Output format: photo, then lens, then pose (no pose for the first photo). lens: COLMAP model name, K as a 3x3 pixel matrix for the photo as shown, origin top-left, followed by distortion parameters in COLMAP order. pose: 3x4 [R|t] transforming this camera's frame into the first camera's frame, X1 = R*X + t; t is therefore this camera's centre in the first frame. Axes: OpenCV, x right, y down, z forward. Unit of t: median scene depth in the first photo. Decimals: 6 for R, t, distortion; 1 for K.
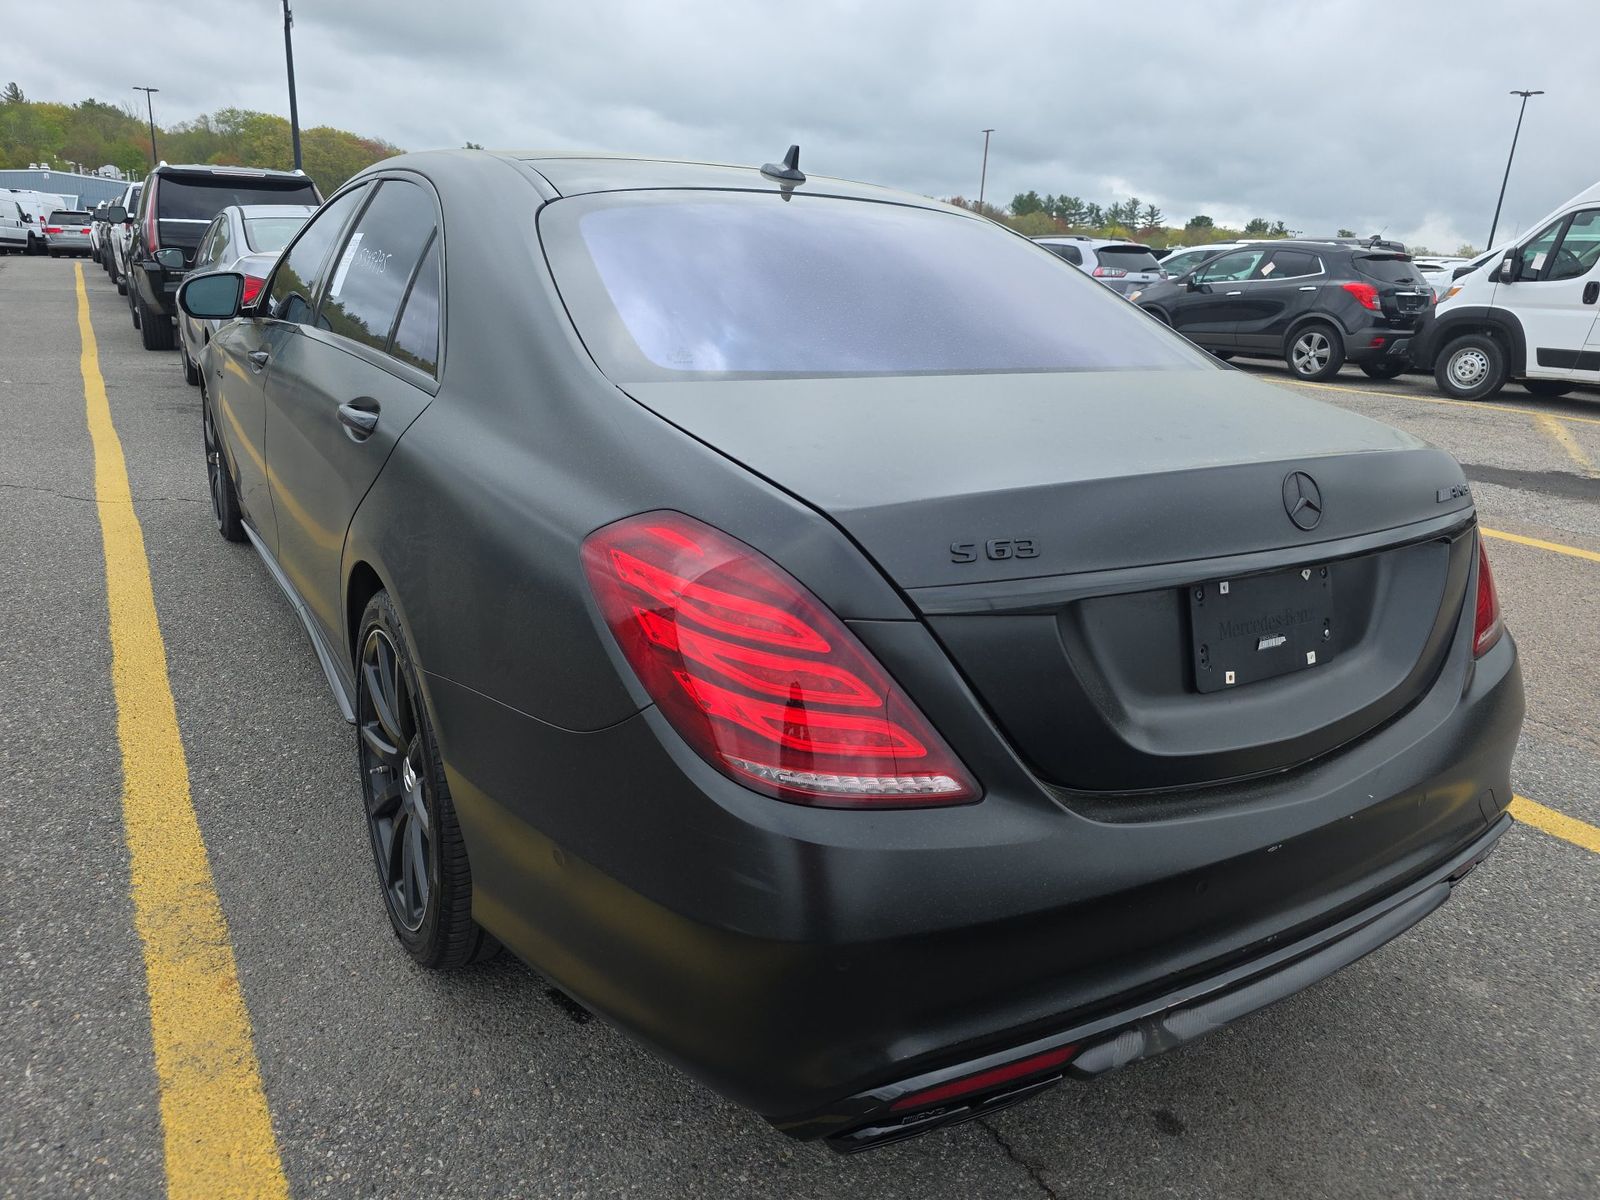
lens RADIAL K [[1069.4, 0, 809.9], [0, 1069.4, 601.1], [0, 0, 1]] dist [0.040663, -0.031817]
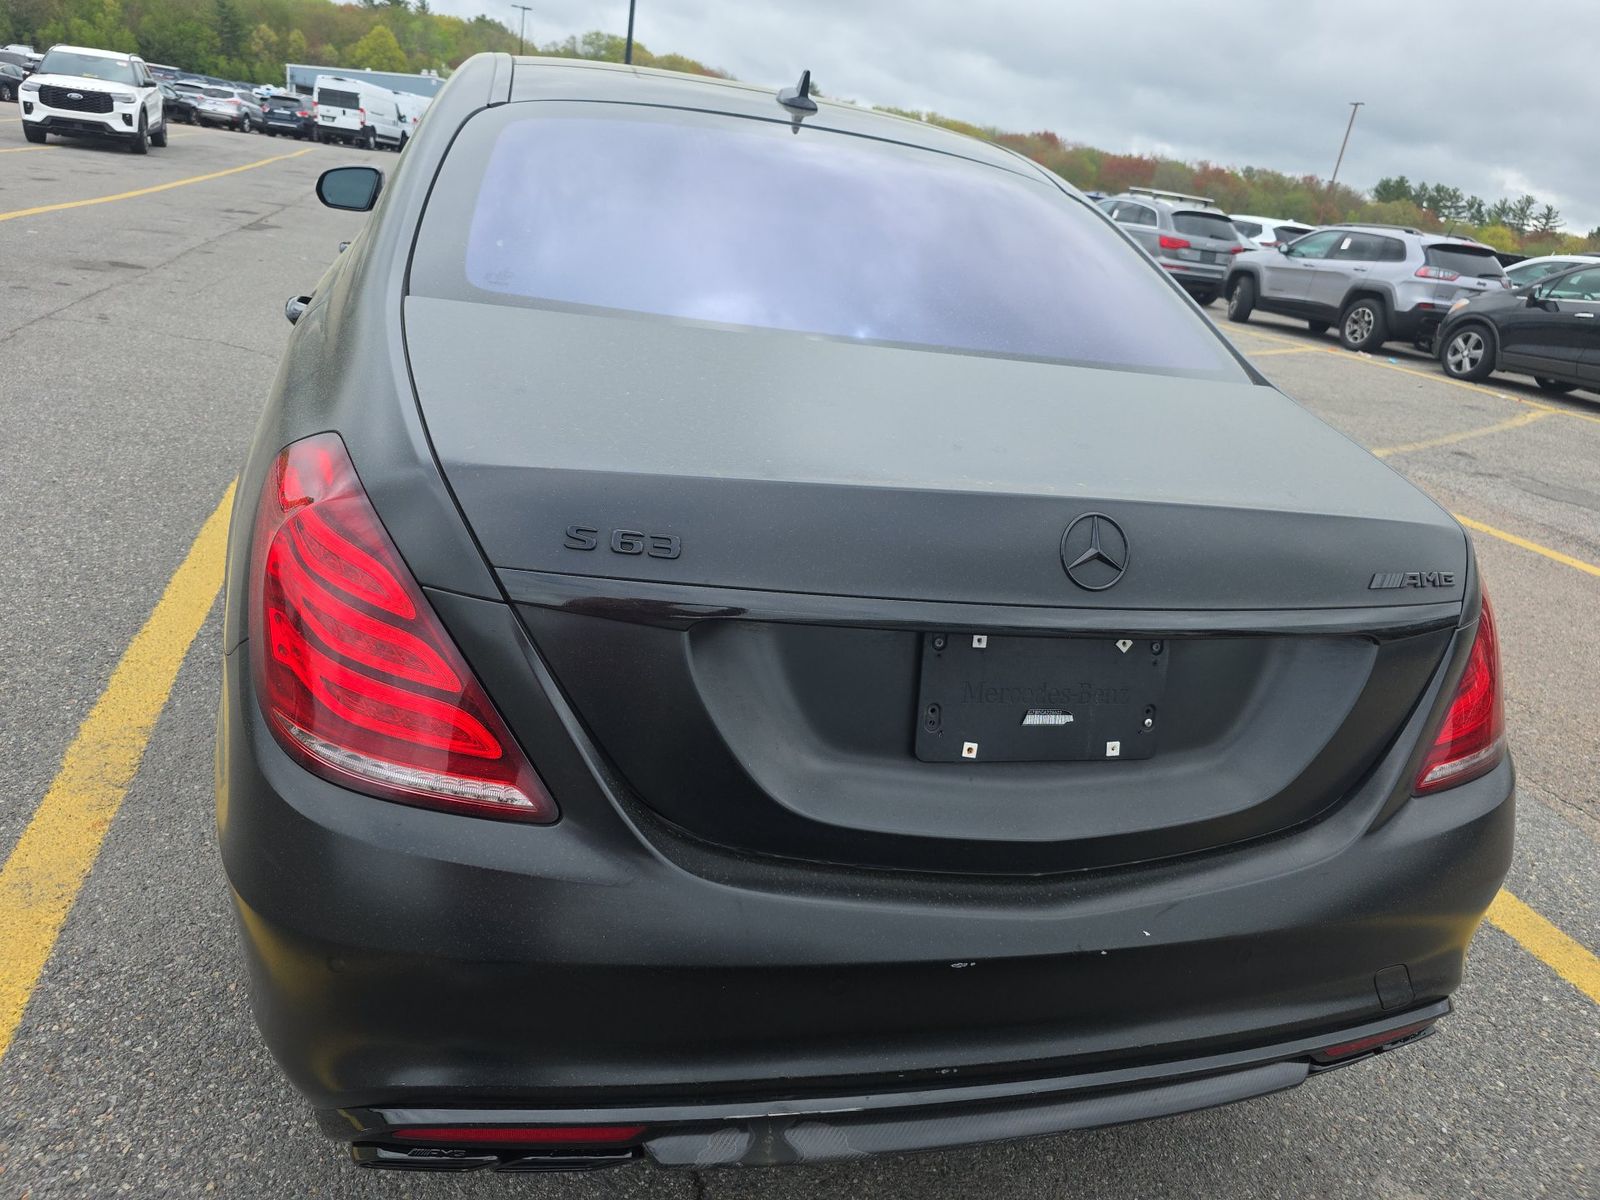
lens RADIAL K [[1069.4, 0, 790.8], [0, 1069.4, 602.2], [0, 0, 1]] dist [0.040663, -0.031817]
pose [[0.952641, 0.187509, -0.239409, 0.289299], [-0.177666, 0.982120, 0.062253, -0.043578], [0.246801, -0.016770, 0.968921, 0.121542]]
